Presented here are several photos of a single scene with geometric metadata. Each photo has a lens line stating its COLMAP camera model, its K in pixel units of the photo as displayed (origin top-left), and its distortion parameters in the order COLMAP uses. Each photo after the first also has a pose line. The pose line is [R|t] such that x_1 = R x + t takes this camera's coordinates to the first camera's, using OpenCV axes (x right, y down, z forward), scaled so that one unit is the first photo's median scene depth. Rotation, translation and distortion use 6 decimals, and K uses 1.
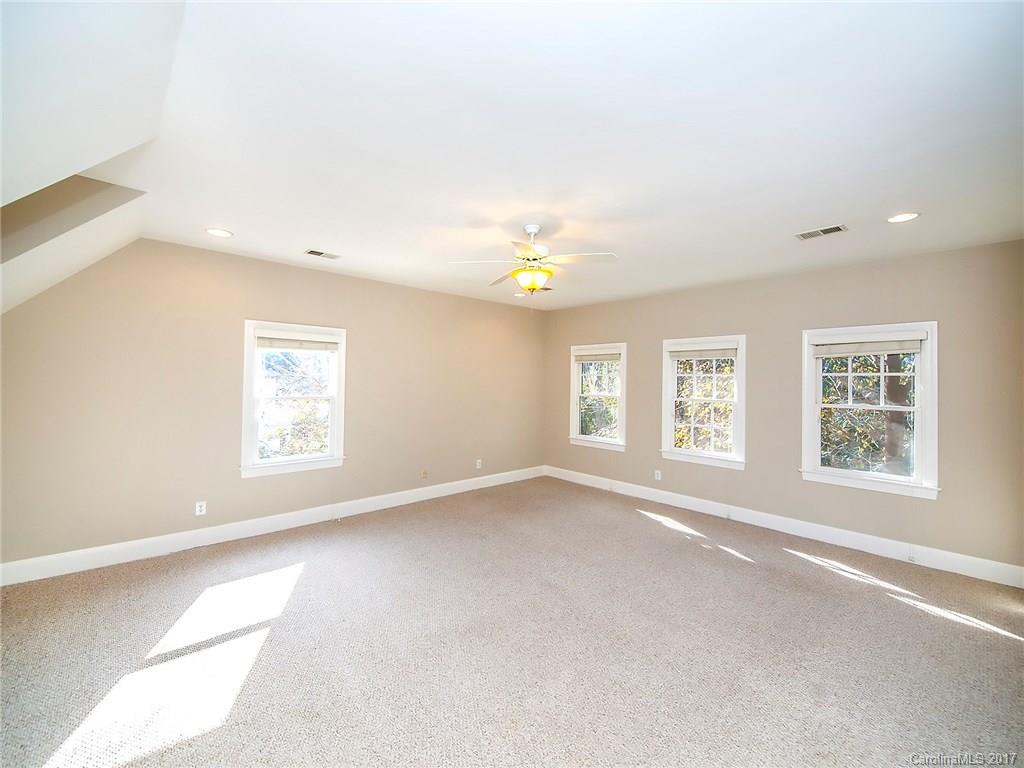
lens RADIAL K [[421.7, 0, 512.6], [0, 421.7, 377.5], [0, 0, 1]] dist [-0.000201, -0.000213]
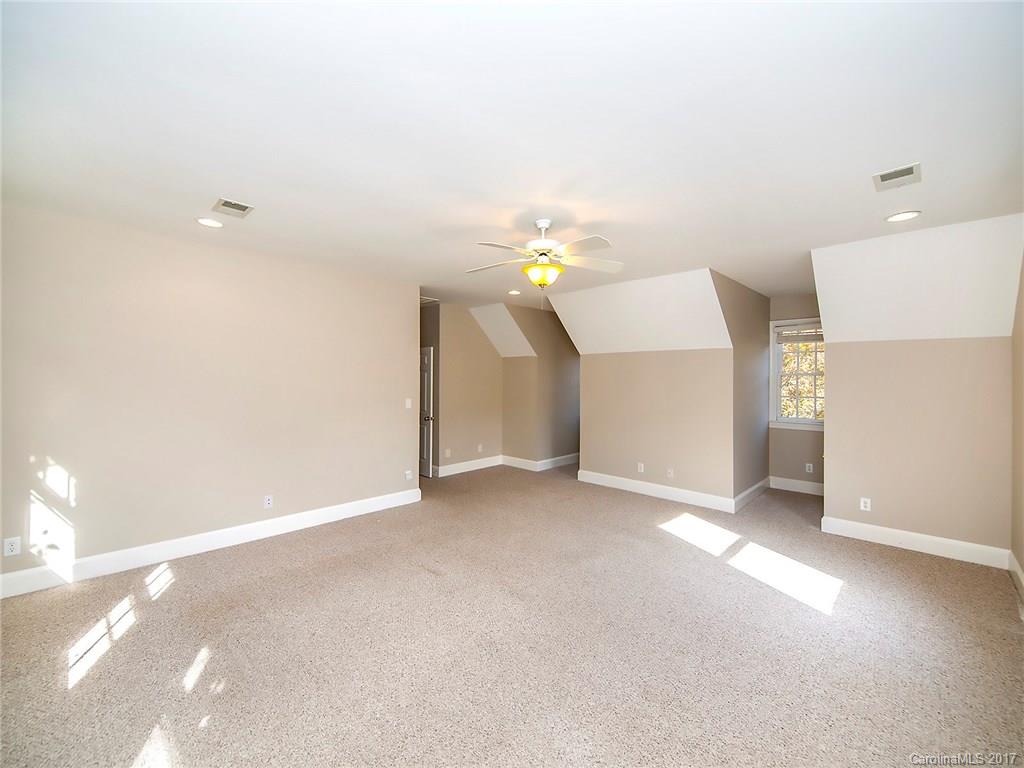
lens RADIAL K [[421.7, 0, 512.6], [0, 421.7, 377.5], [0, 0, 1]] dist [-0.000201, -0.000213]
pose [[-0.995429, -0.012040, -0.094742, 0.191389], [-0.009517, 0.999589, -0.027041, 0.042950], [0.095029, -0.026016, -0.995134, 1.923864]]
